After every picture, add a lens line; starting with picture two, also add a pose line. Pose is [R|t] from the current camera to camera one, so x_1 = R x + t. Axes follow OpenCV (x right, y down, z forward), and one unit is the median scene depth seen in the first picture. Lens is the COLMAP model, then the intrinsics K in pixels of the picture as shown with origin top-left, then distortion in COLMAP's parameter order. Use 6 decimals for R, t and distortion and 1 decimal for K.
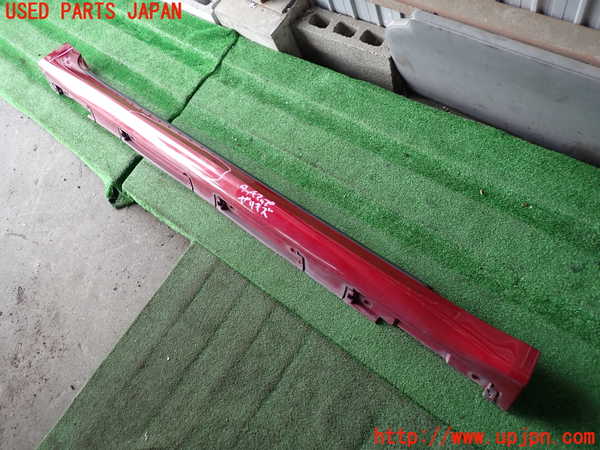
lens RADIAL K [[437.8, 0, 300.8], [0, 437.8, 227.1], [0, 0, 1]] dist [-0.000585, 0.000564]
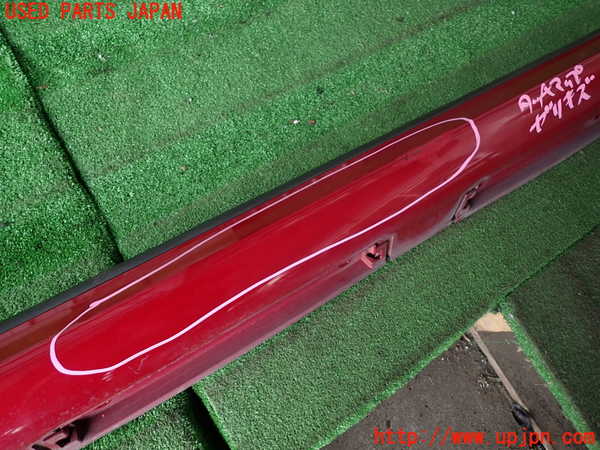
lens RADIAL K [[437.8, 0, 300.1], [0, 437.8, 225.4], [0, 0, 1]] dist [-0.000585, 0.000564]
pose [[0.273741, -0.786069, 0.554222, -0.421068], [0.732025, 0.544043, 0.410070, -0.291759], [-0.623863, 0.293451, 0.724349, 0.697198]]
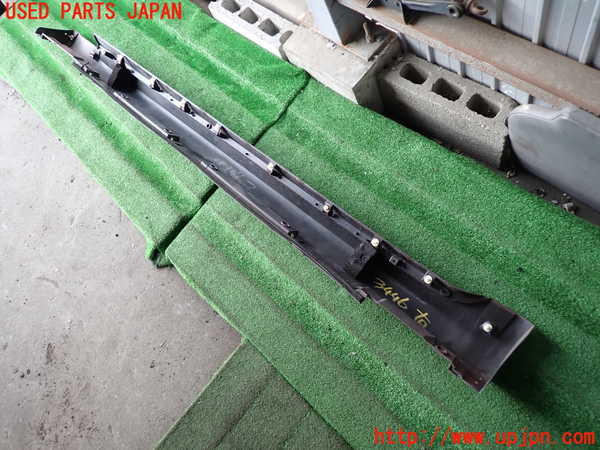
lens RADIAL K [[437.8, 0, 298.7], [0, 437.8, 223.1], [0, 0, 1]] dist [-0.000585, 0.000564]
pose [[0.994922, 0.073304, -0.068976, -0.088070], [-0.068959, 0.995603, 0.063396, -0.221615], [0.073320, -0.058318, 0.995602, 0.156677]]
